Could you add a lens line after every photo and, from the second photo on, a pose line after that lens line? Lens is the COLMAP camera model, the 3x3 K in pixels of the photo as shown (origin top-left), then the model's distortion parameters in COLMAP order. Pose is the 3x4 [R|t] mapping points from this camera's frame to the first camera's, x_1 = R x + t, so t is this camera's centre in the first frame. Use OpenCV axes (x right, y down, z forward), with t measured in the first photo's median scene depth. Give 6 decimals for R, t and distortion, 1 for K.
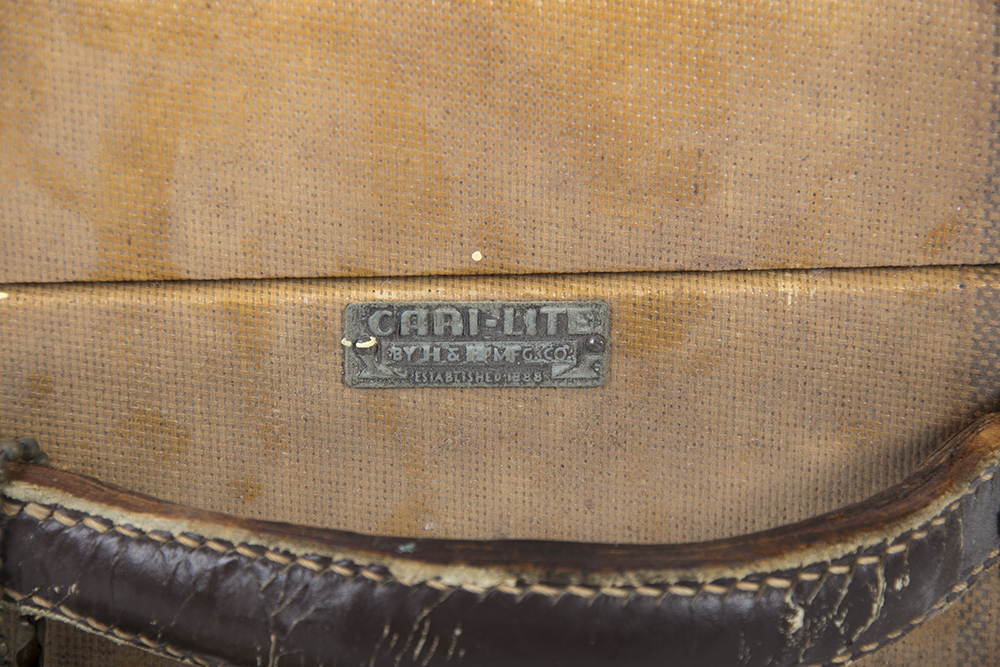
lens RADIAL K [[4252.0, 0, 499.0], [0, 4252.0, 335.2], [0, 0, 1]] dist [0.465830, 0.000000]
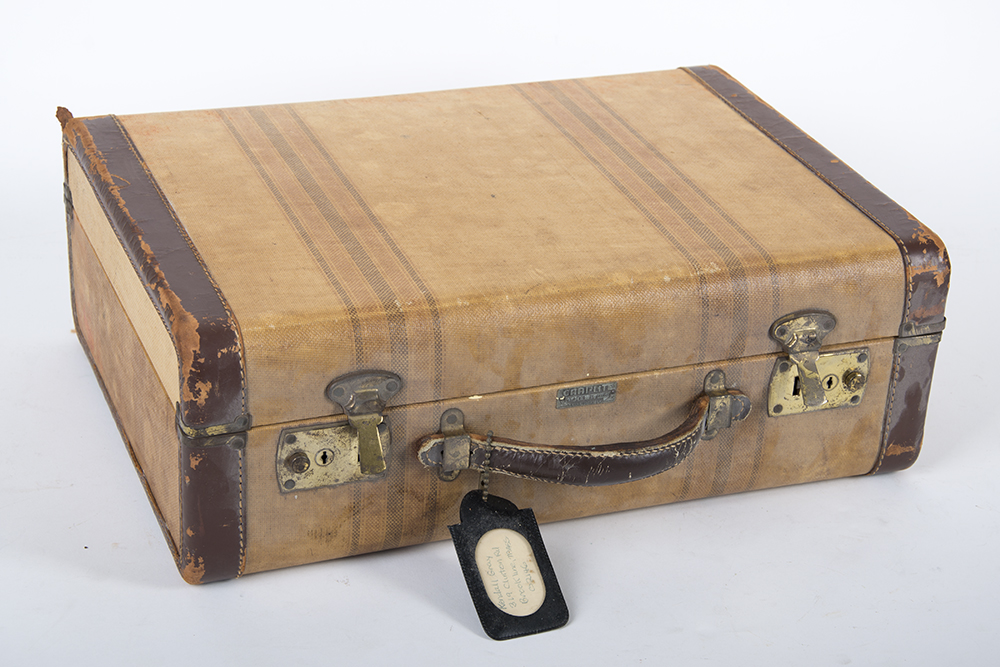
lens RADIAL K [[2158.3, 0, 502.0], [0, 2158.3, 330.7], [0, 0, 1]] dist [0.417183, 0.000000]
pose [[0.950329, -0.103081, 0.293683, -0.704088], [0.082170, 0.993180, 0.082709, -0.244050], [-0.300206, -0.054468, 0.952318, -0.989792]]
